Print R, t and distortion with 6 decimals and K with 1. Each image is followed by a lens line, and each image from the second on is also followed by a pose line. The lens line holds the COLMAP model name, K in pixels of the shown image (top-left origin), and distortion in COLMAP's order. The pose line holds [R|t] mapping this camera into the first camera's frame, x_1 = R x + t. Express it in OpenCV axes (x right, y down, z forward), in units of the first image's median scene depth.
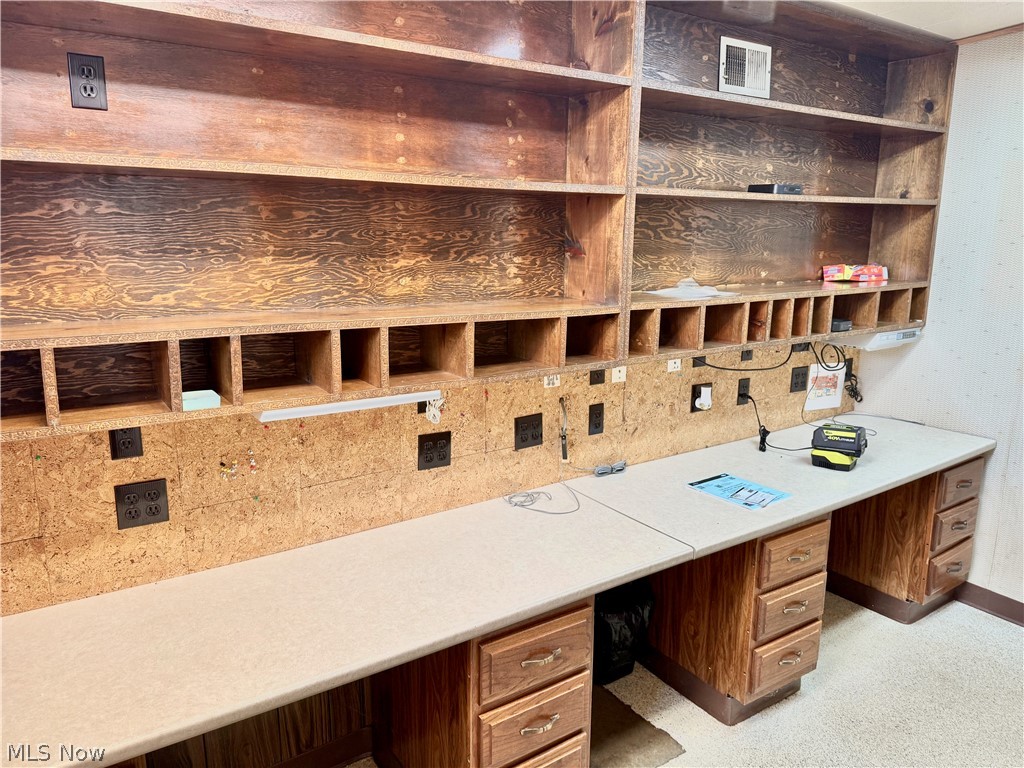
lens RADIAL K [[723.1, 0, 514.5], [0, 723.1, 378.7], [0, 0, 1]] dist [0.040666, -0.054067]
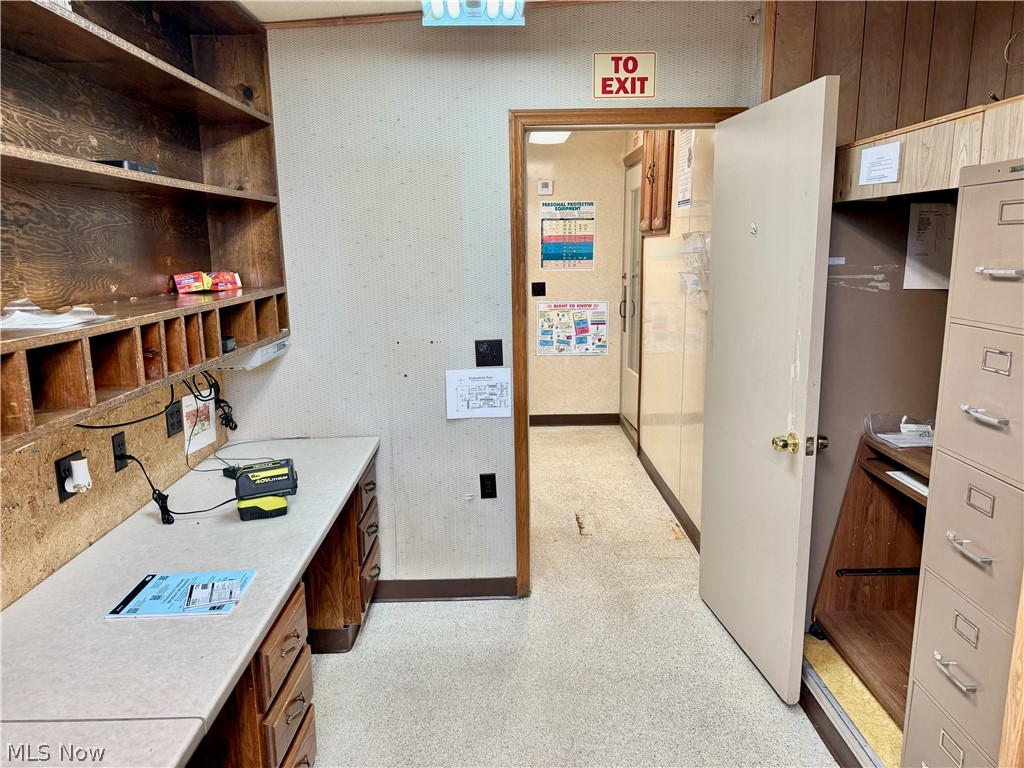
lens RADIAL K [[723.1, 0, 505.3], [0, 723.1, 385.9], [0, 0, 1]] dist [0.040666, -0.054067]
pose [[0.561341, -0.173707, 0.809149, -0.043948], [0.188140, 0.978909, 0.079630, -0.032525], [-0.805915, 0.107533, 0.582183, 0.268714]]
